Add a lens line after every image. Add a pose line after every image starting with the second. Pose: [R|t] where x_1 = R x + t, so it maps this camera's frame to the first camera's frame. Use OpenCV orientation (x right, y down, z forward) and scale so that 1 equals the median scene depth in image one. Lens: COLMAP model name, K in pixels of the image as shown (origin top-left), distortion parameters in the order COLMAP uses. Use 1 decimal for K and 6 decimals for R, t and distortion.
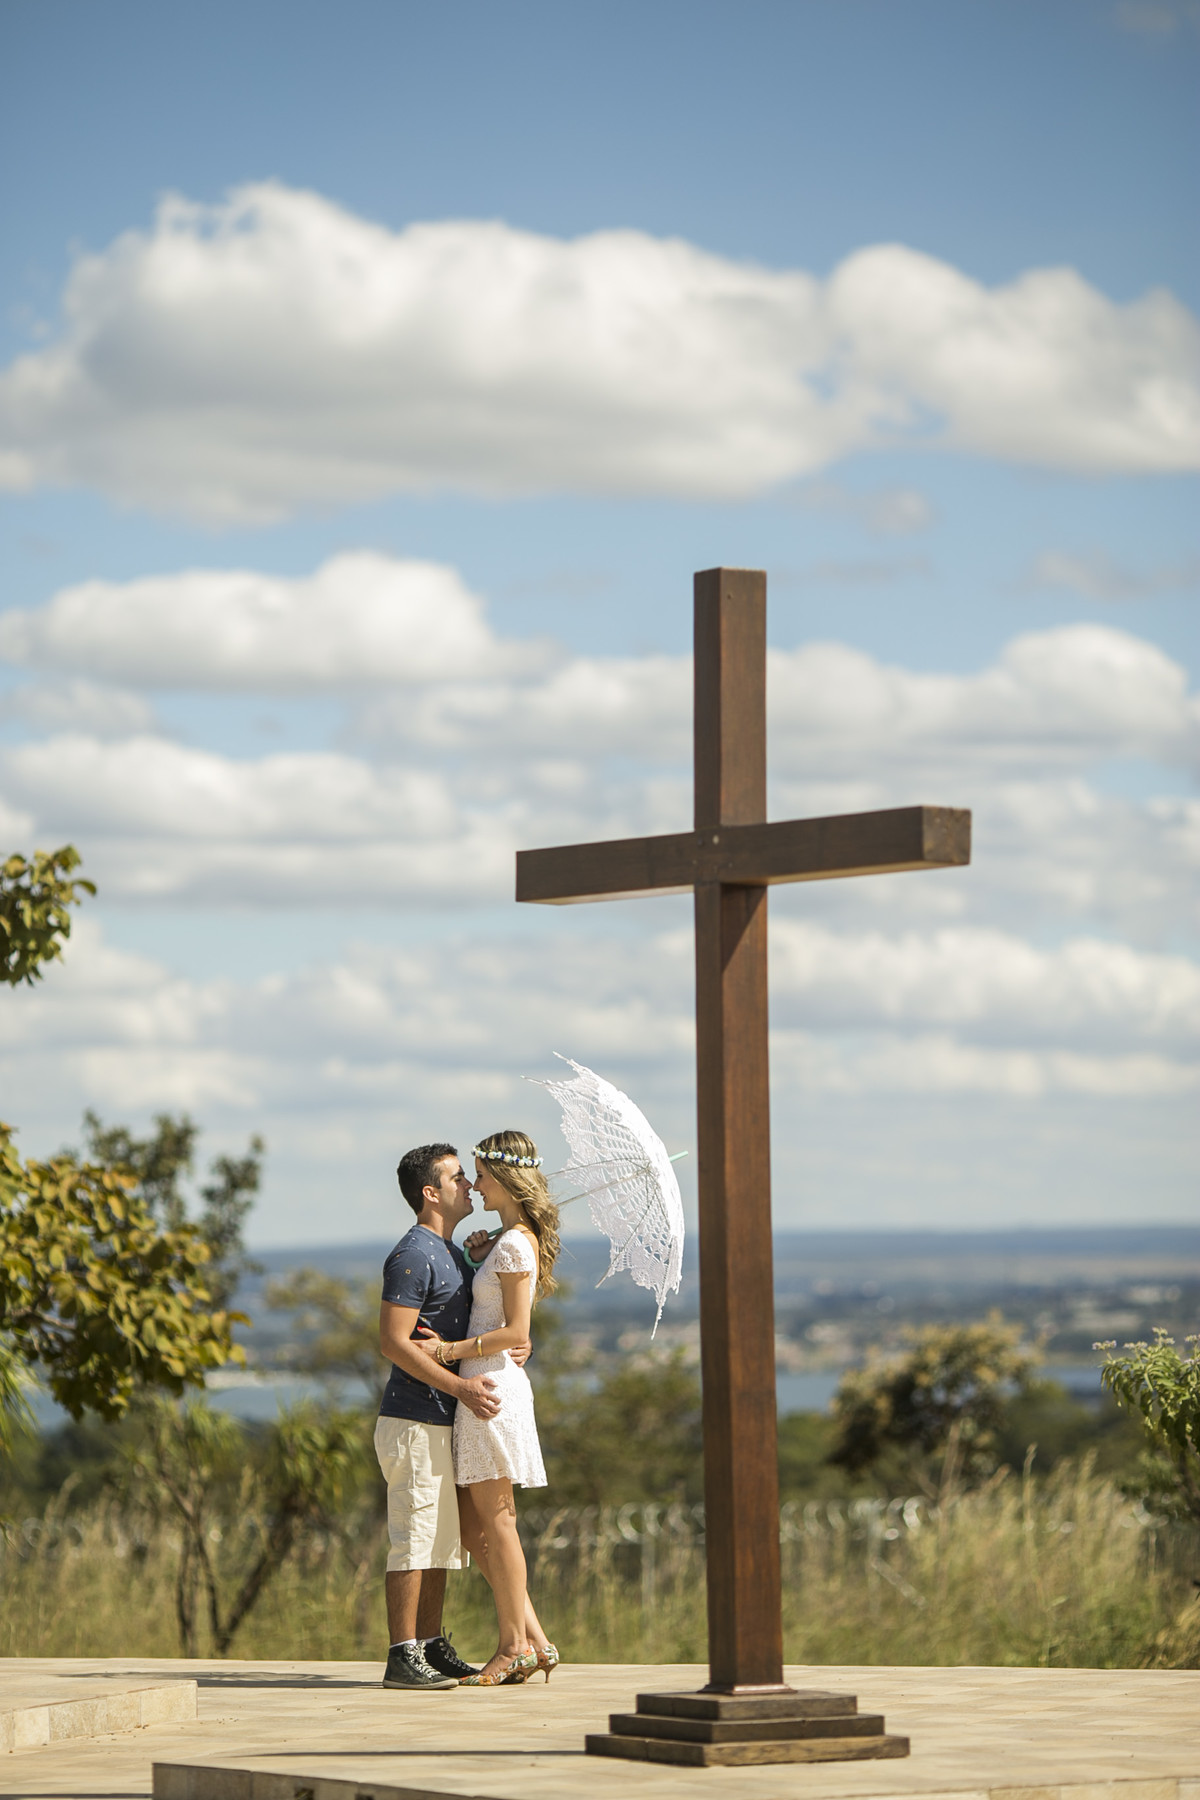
lens RADIAL K [[6891.8, 0, 488.2], [0, 6891.8, 896.7], [0, 0, 1]] dist [0.261727, -3.468824]
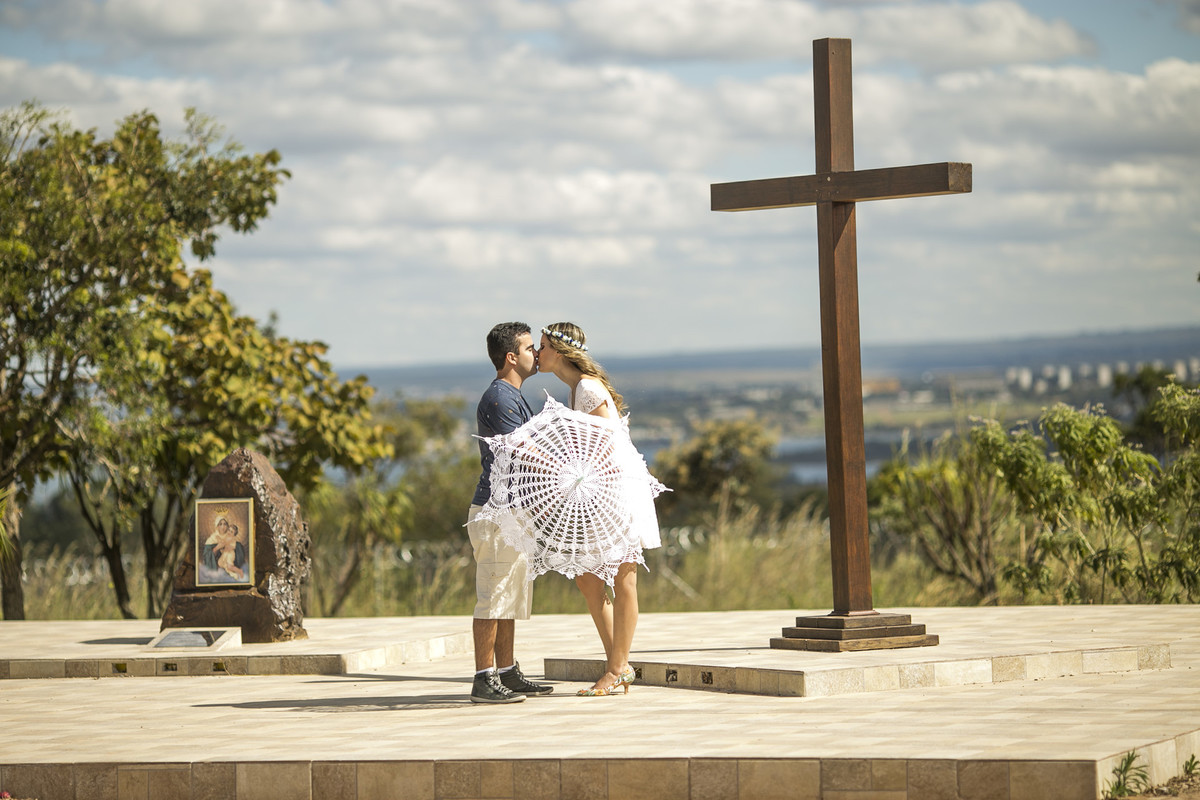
lens RADIAL K [[4718.9, 0, 600.0], [0, 4718.9, 400.0], [0, 0, 1]] dist [0.480796, -2.654088]
pose [[0.997746, -0.026195, 0.061784, -0.109396], [0.022618, 0.998065, 0.057913, -0.023540], [-0.063181, -0.056385, 0.996408, -0.309614]]
